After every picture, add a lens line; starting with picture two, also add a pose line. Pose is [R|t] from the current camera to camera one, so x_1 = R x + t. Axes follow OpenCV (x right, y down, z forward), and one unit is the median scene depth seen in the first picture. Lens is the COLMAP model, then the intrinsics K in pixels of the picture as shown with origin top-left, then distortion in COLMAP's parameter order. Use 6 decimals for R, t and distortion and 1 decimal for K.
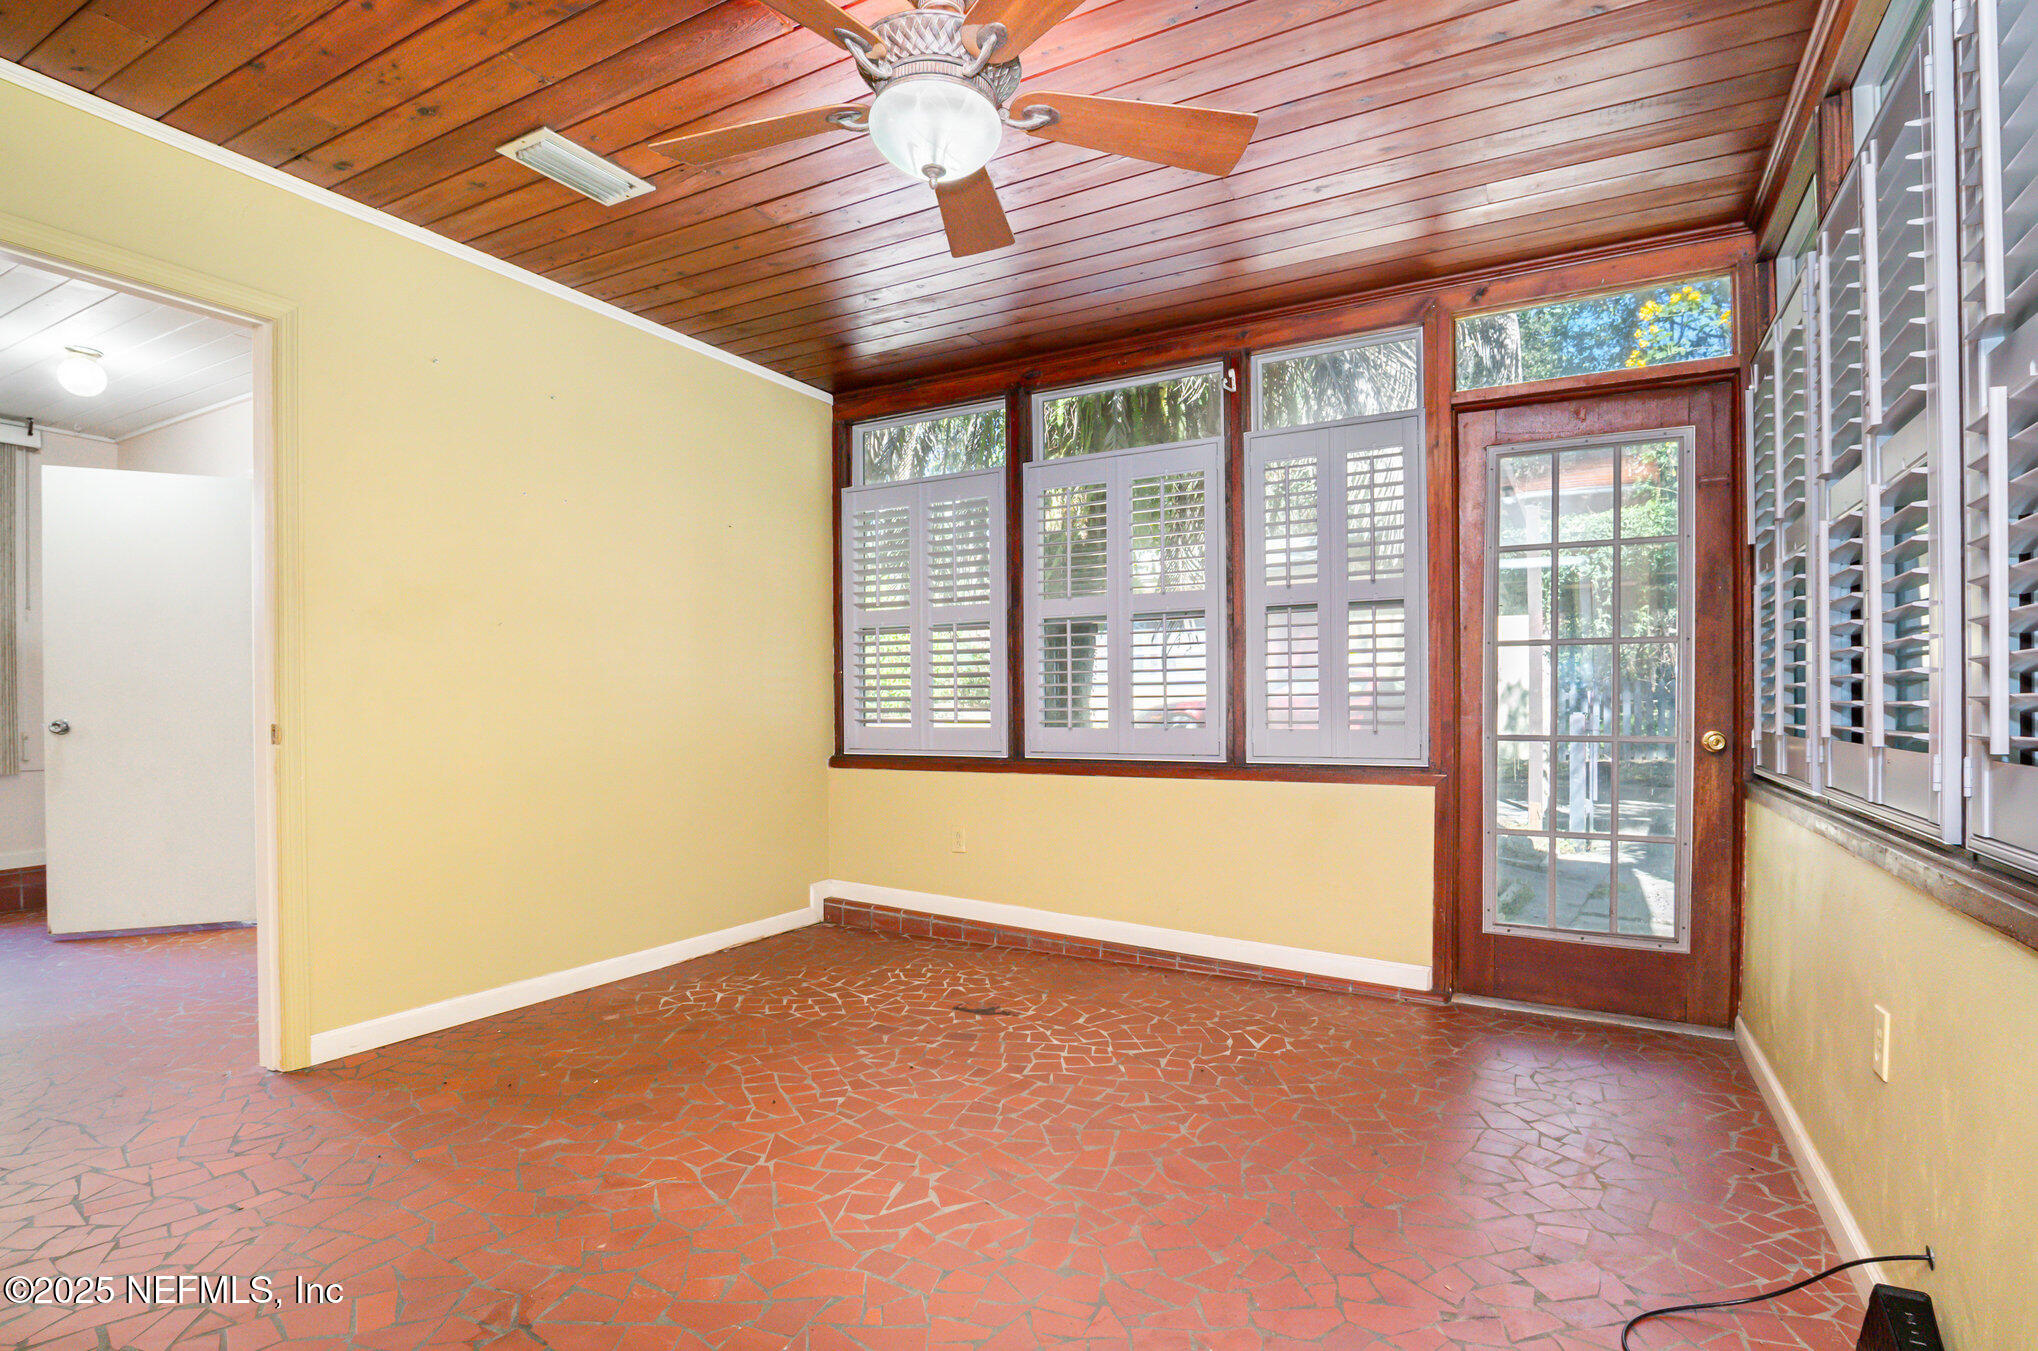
lens RADIAL K [[1031.9, 0, 1010.6], [0, 1031.9, 711.7], [0, 0, 1]] dist [-0.018033, 0.000419]
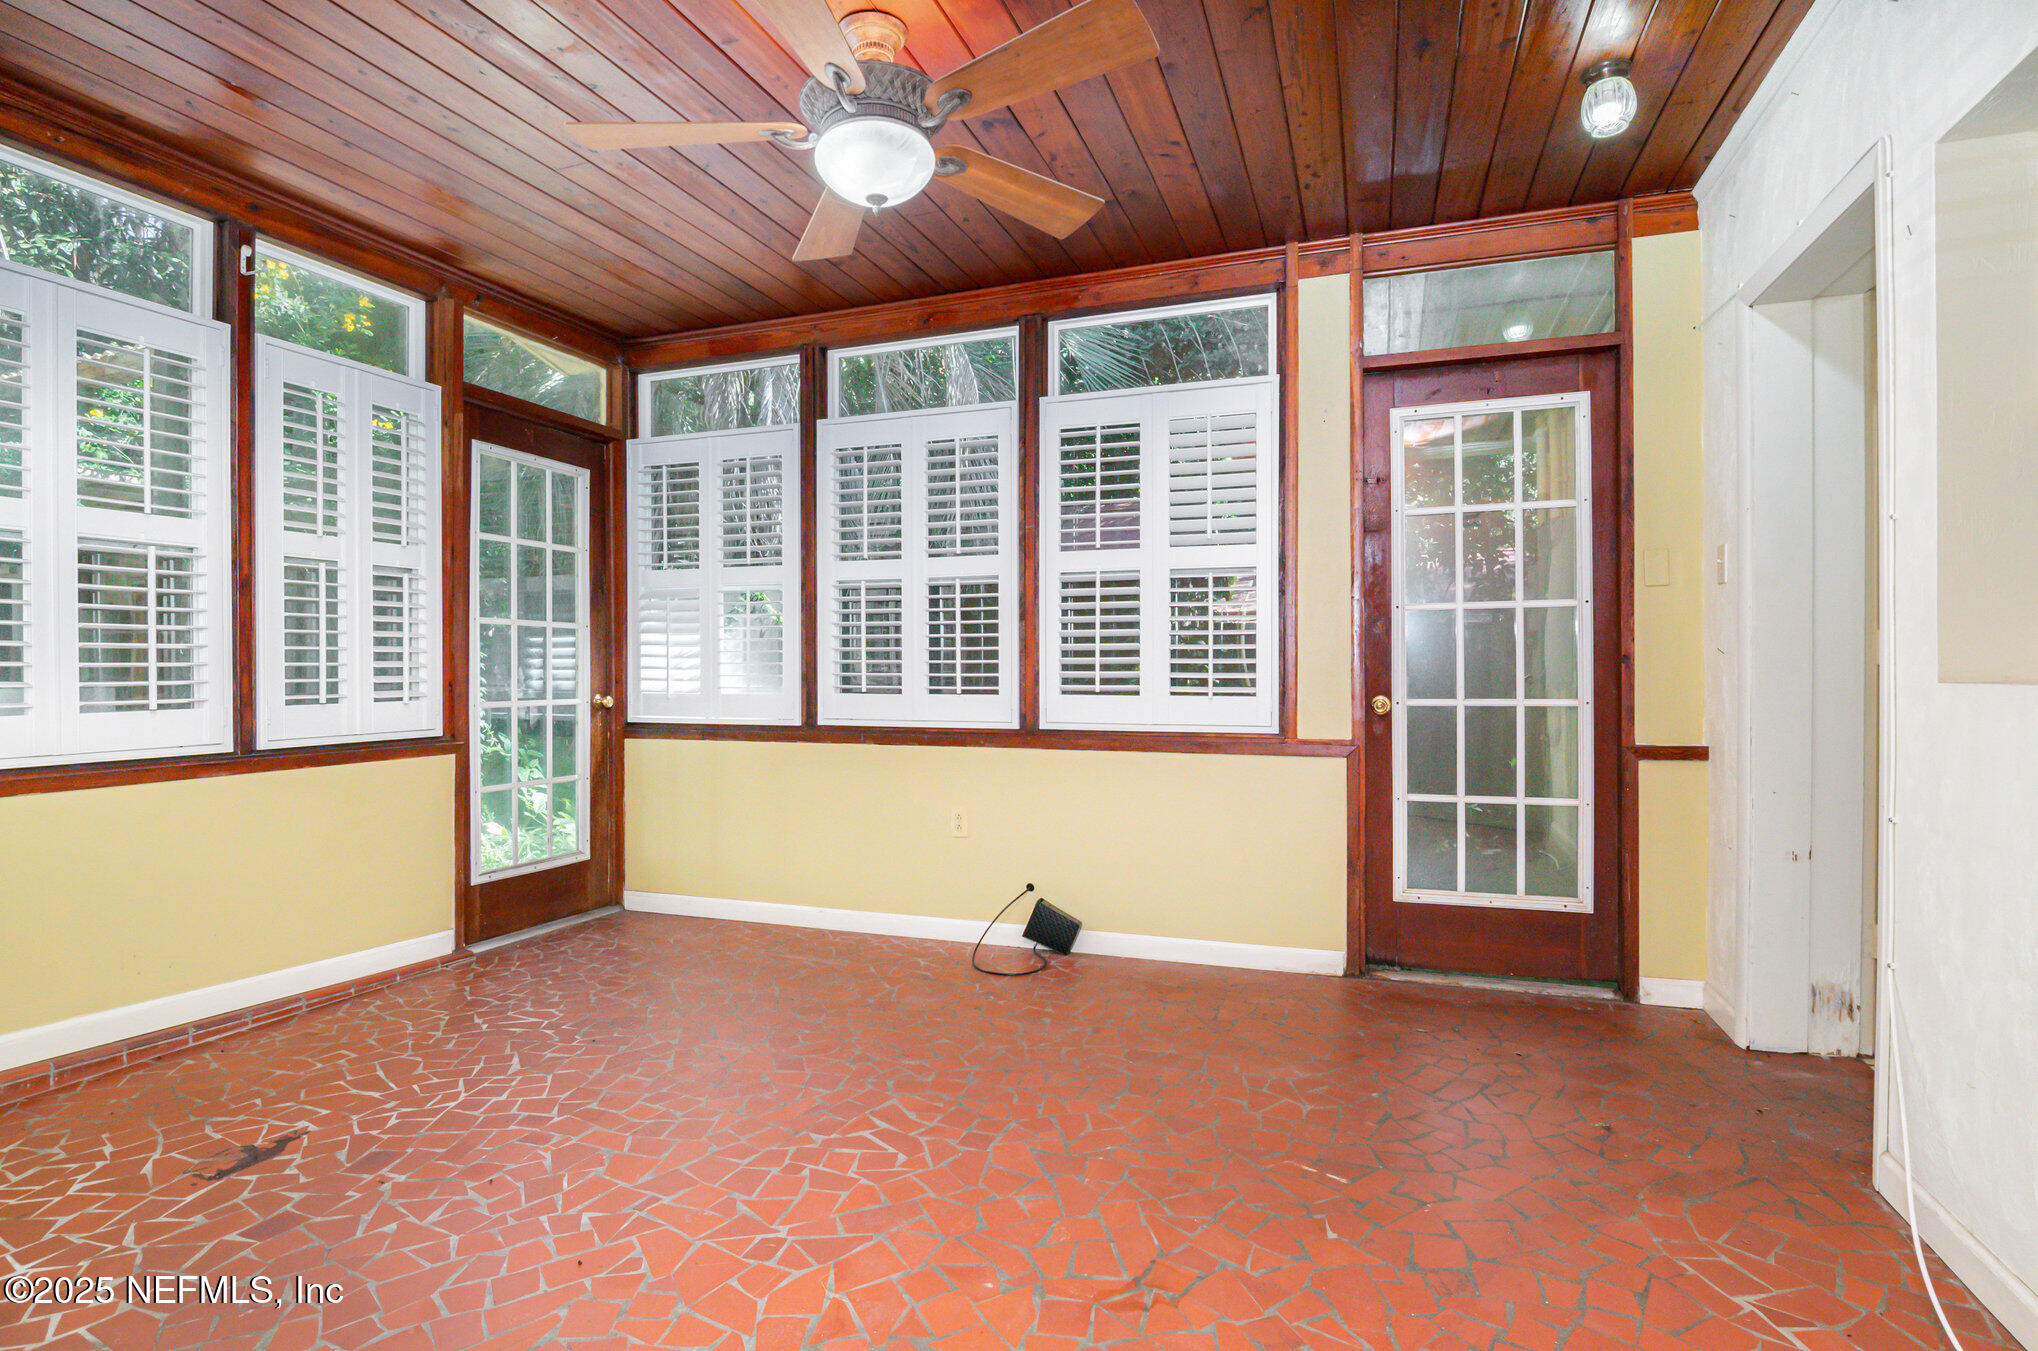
lens RADIAL K [[1011.2, 0, 1013.6], [0, 1011.2, 677.0], [0, 0, 1]] dist [-0.019595, -0.000742]
pose [[-0.155946, -0.005040, 0.987753, -0.741993], [0.011736, 0.999907, 0.006955, -0.006590], [-0.987696, 0.012677, -0.155872, 0.654310]]
